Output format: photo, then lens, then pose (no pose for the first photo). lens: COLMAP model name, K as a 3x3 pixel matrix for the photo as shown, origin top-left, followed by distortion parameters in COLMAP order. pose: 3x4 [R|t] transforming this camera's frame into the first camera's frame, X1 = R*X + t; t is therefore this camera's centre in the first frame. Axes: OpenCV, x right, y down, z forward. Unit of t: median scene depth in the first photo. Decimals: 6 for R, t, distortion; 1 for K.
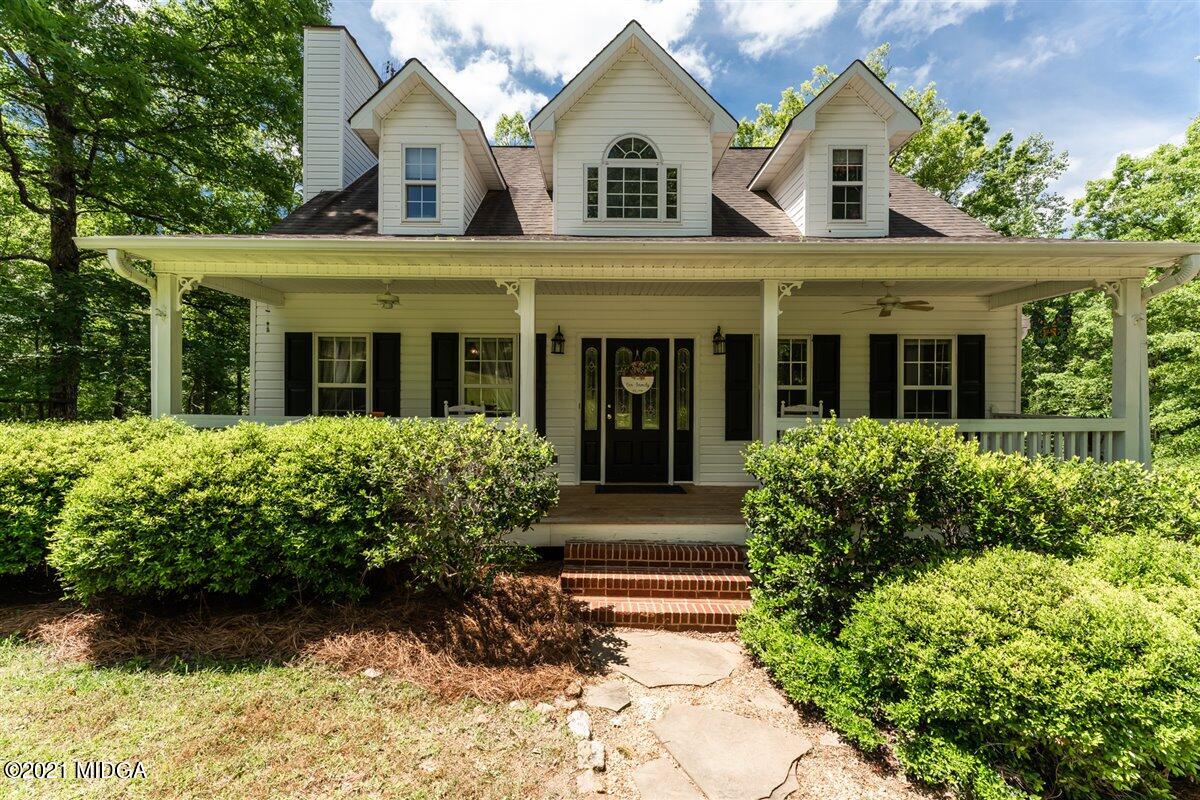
lens RADIAL K [[496.0, 0, 598.8], [0, 496.0, 404.1], [0, 0, 1]] dist [-0.001898, -0.000632]
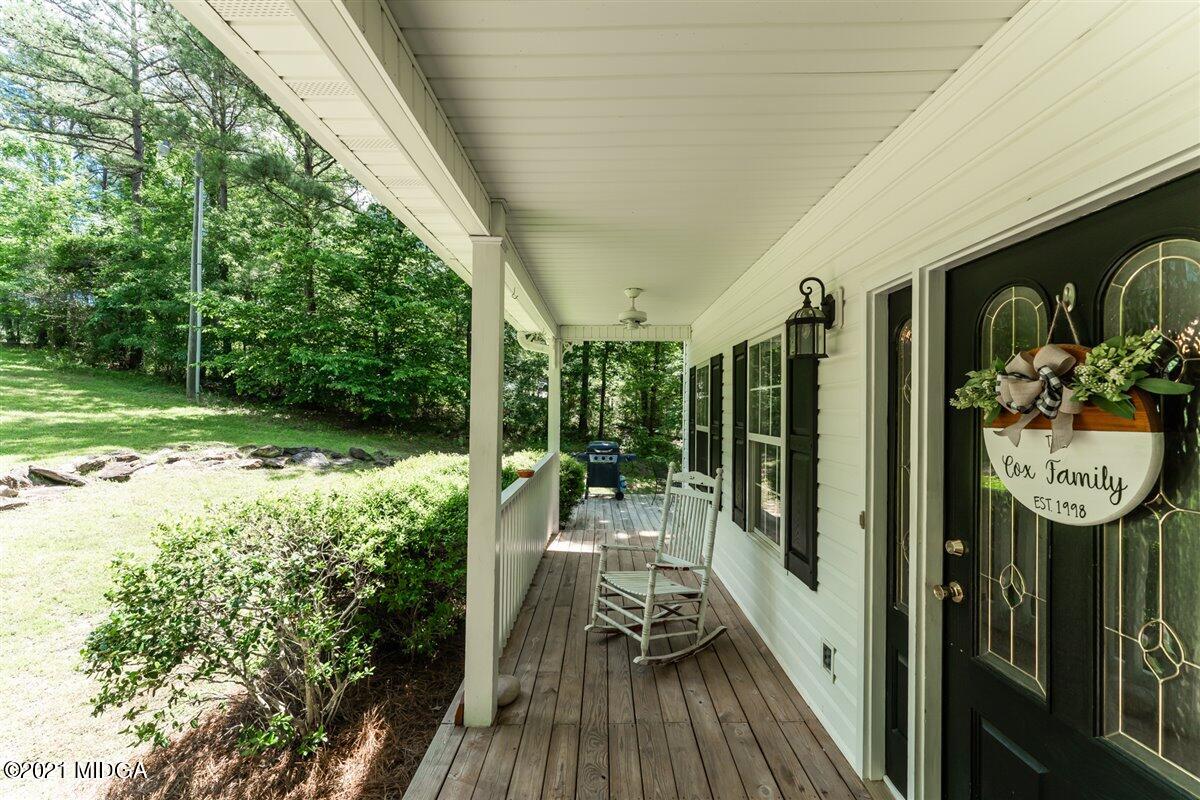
lens RADIAL K [[496.0, 0, 598.8], [0, 496.0, 404.1], [0, 0, 1]] dist [-0.001898, -0.000632]
pose [[-0.012809, -0.014280, -0.999816, 0.262481], [-0.016251, 0.999769, -0.014071, -0.059128], [0.999786, 0.016068, -0.013039, 0.830217]]
